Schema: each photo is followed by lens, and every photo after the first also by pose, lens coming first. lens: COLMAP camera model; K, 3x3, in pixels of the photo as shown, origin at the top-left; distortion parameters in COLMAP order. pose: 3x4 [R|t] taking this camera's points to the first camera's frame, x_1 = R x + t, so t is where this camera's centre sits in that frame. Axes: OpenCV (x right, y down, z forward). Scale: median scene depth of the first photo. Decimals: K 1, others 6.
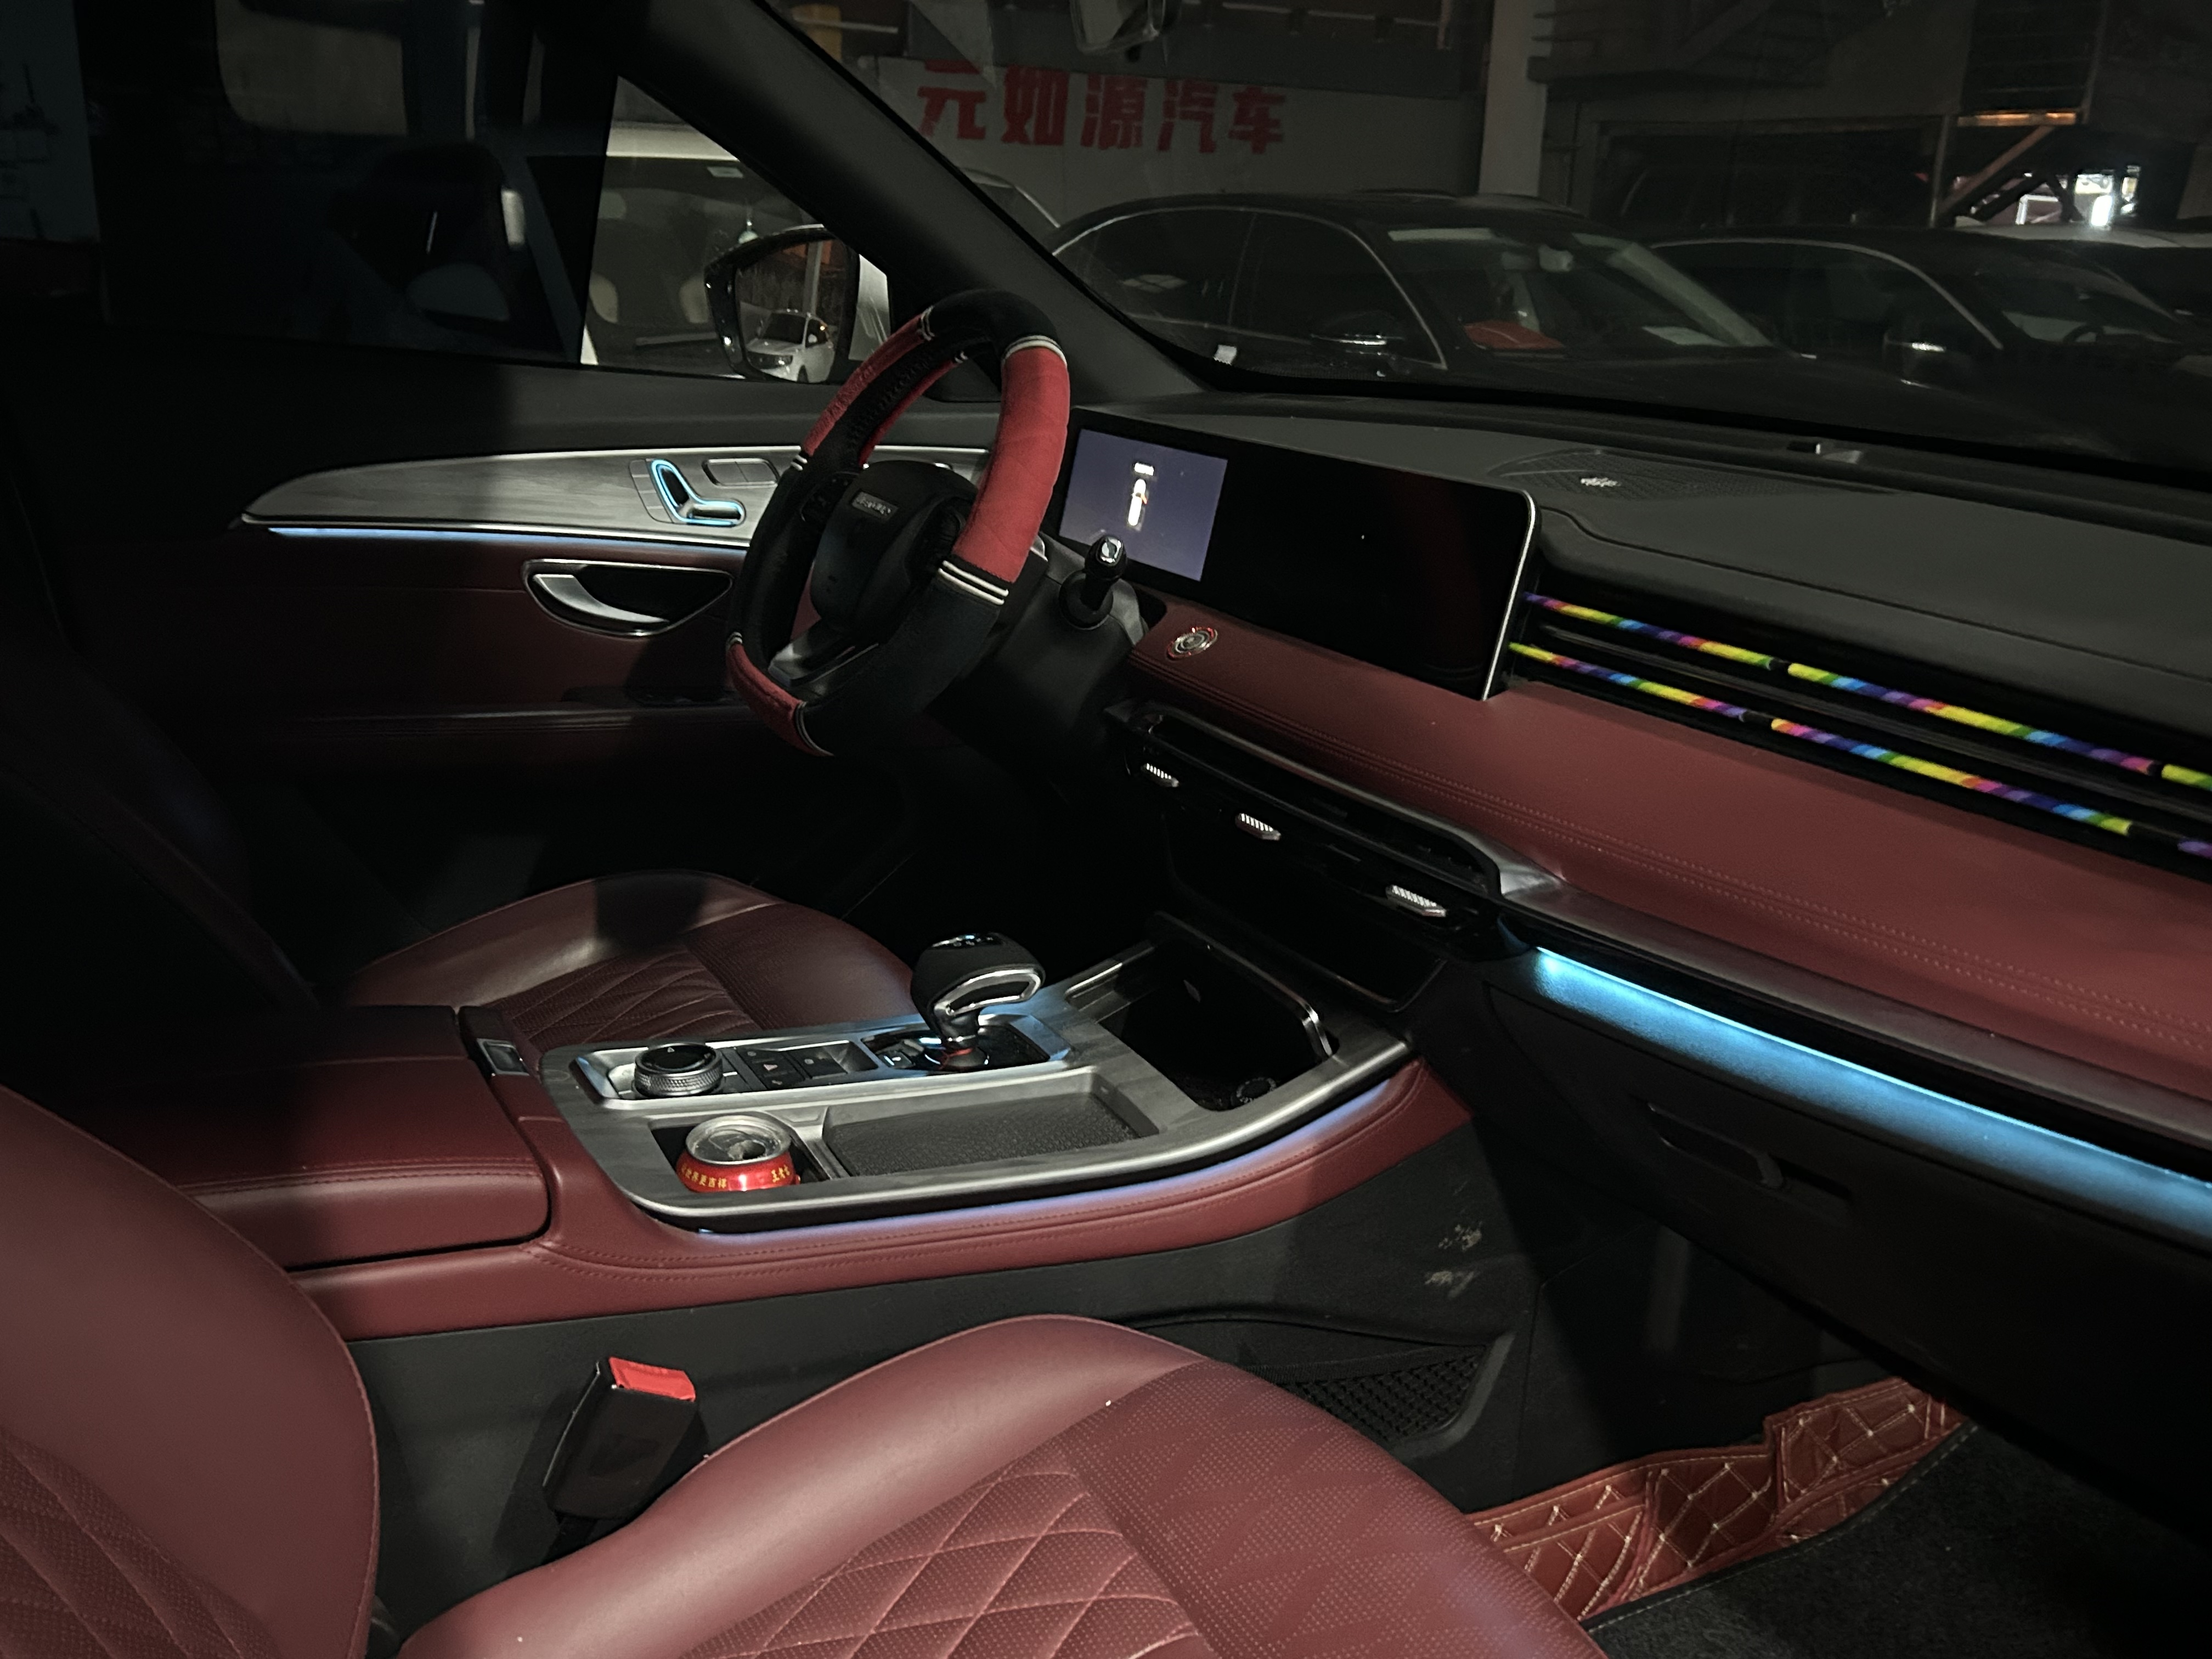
lens RADIAL K [[1973.1, 0, 1106.0], [0, 1973.1, 829.5], [0, 0, 1]] dist [0.153568, -0.410228]
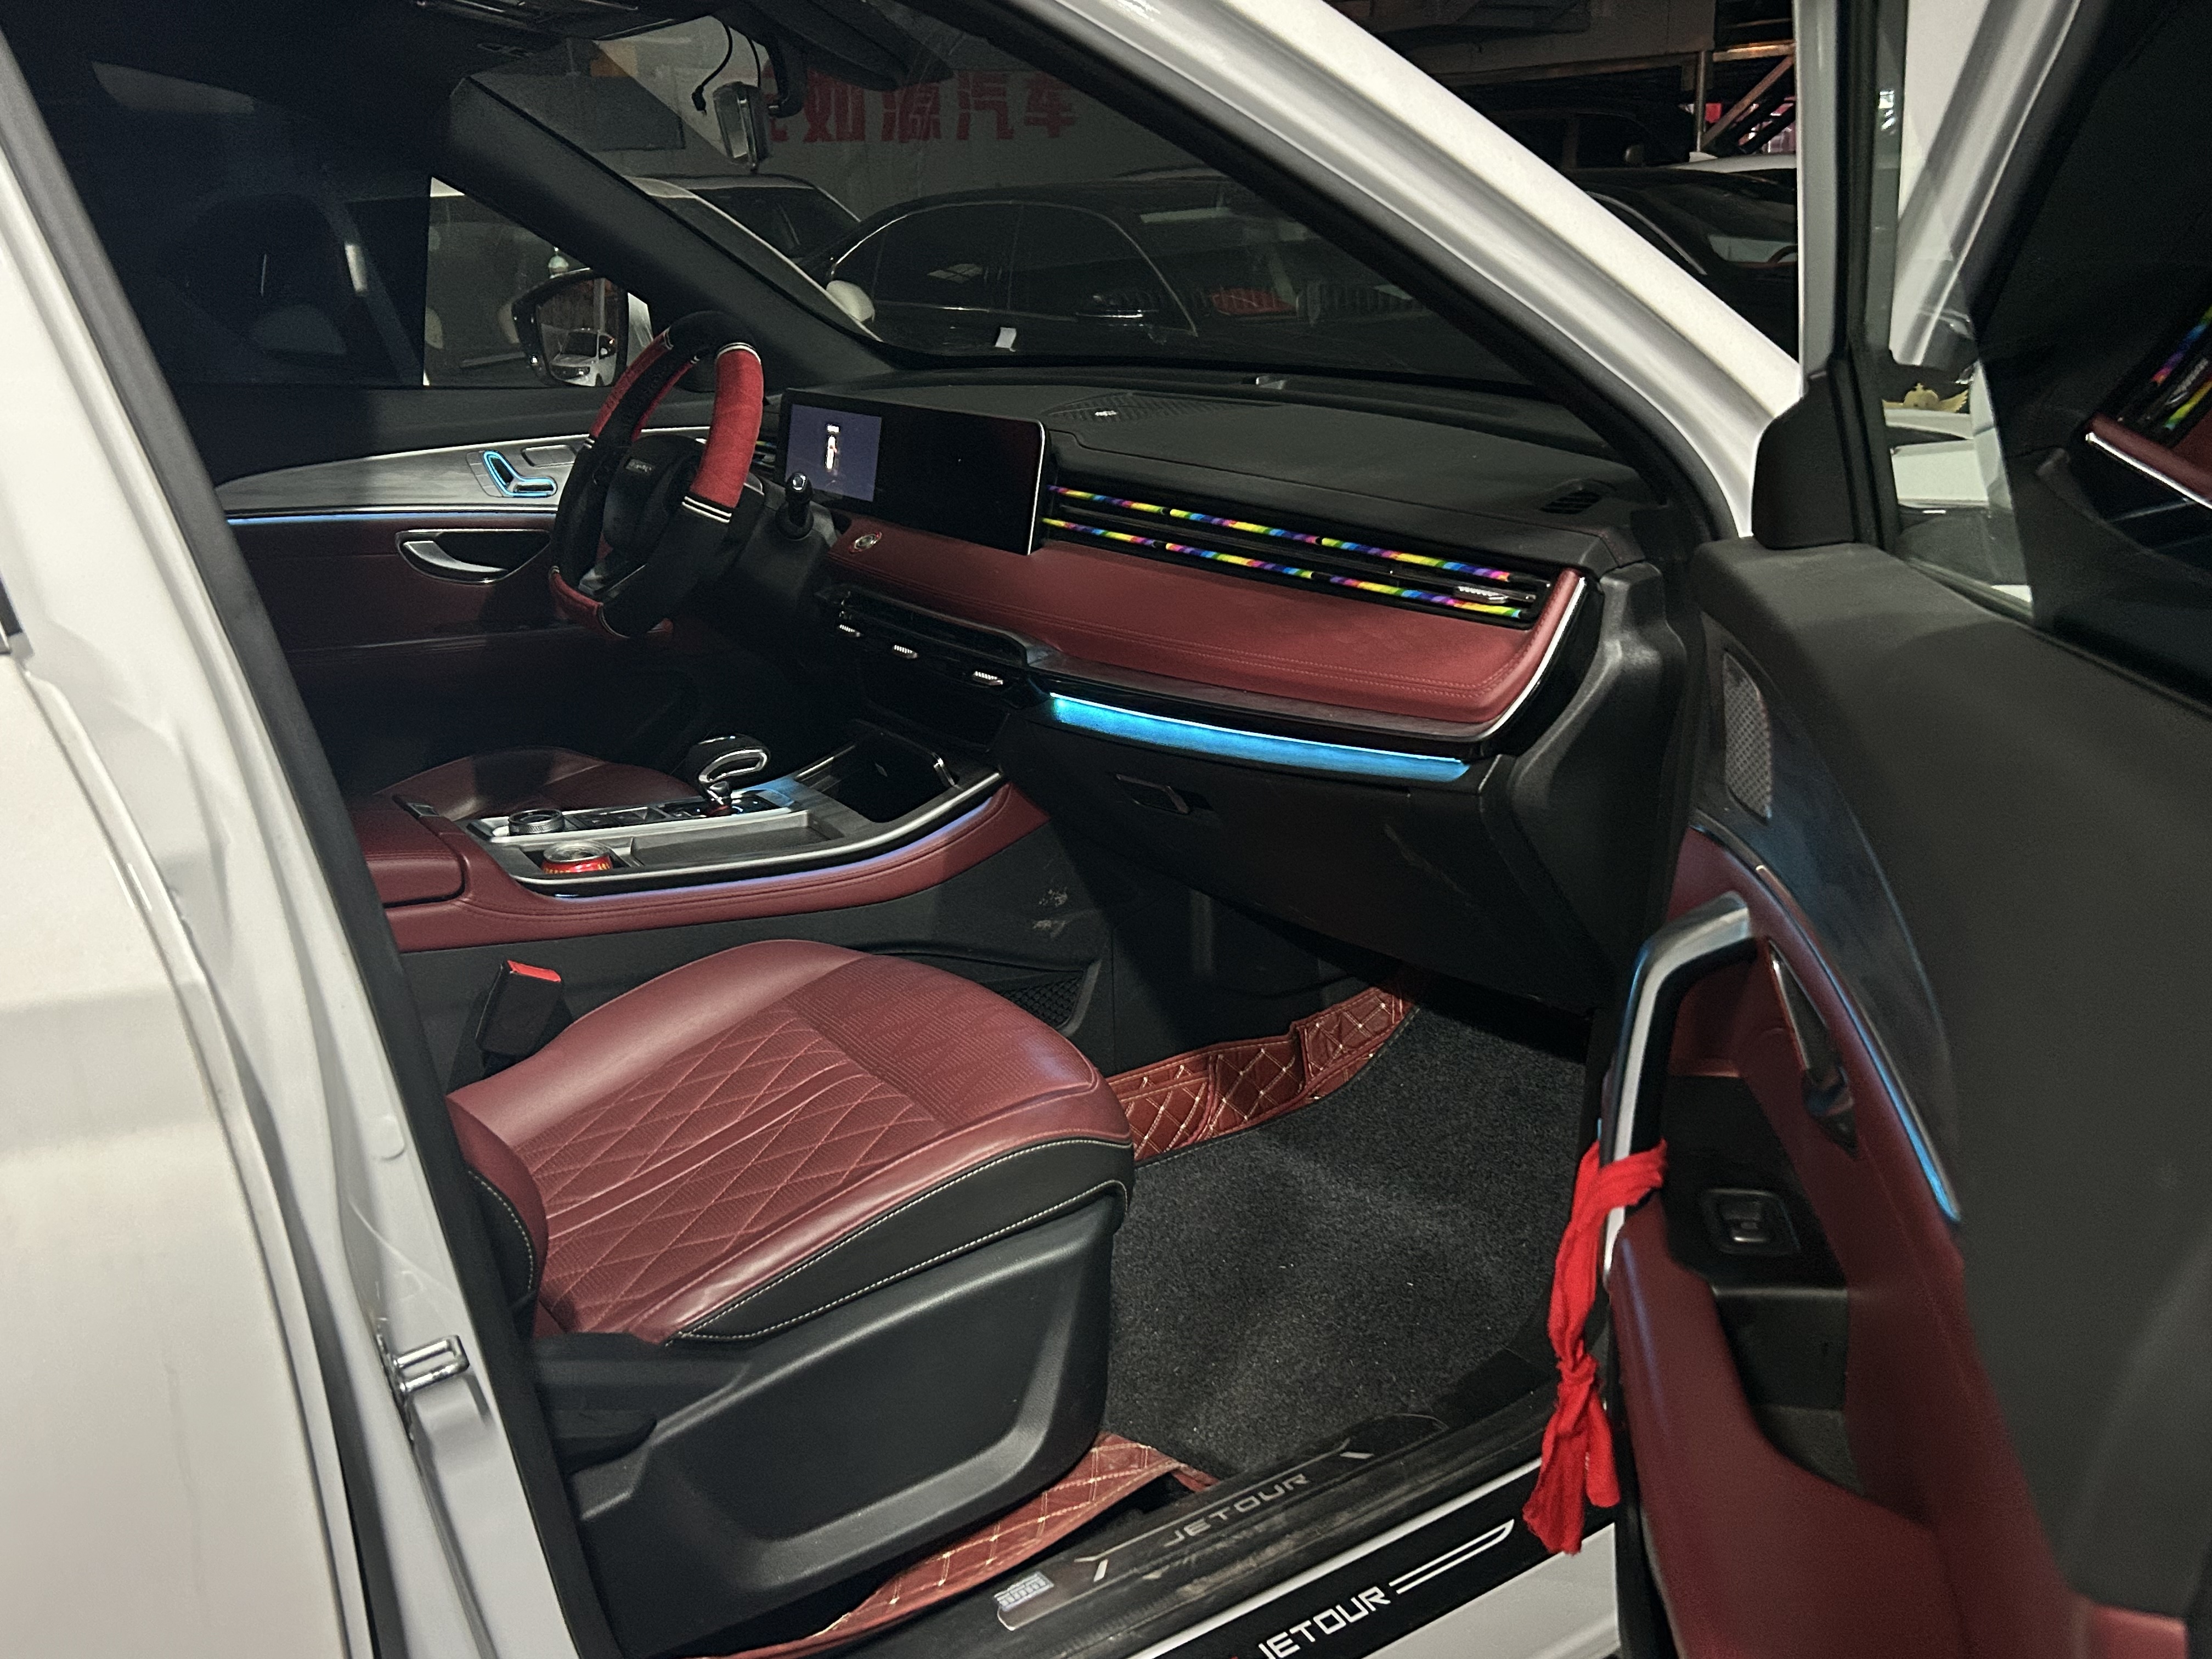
lens RADIAL K [[1872.5, 0, 1106.0], [0, 1872.5, 829.5], [0, 0, 1]] dist [0.114684, -0.328691]
pose [[0.993102, -0.091440, 0.073390, 0.104127], [0.089780, 0.995632, 0.025620, 0.104782], [-0.075412, -0.018854, 0.996974, -0.443372]]
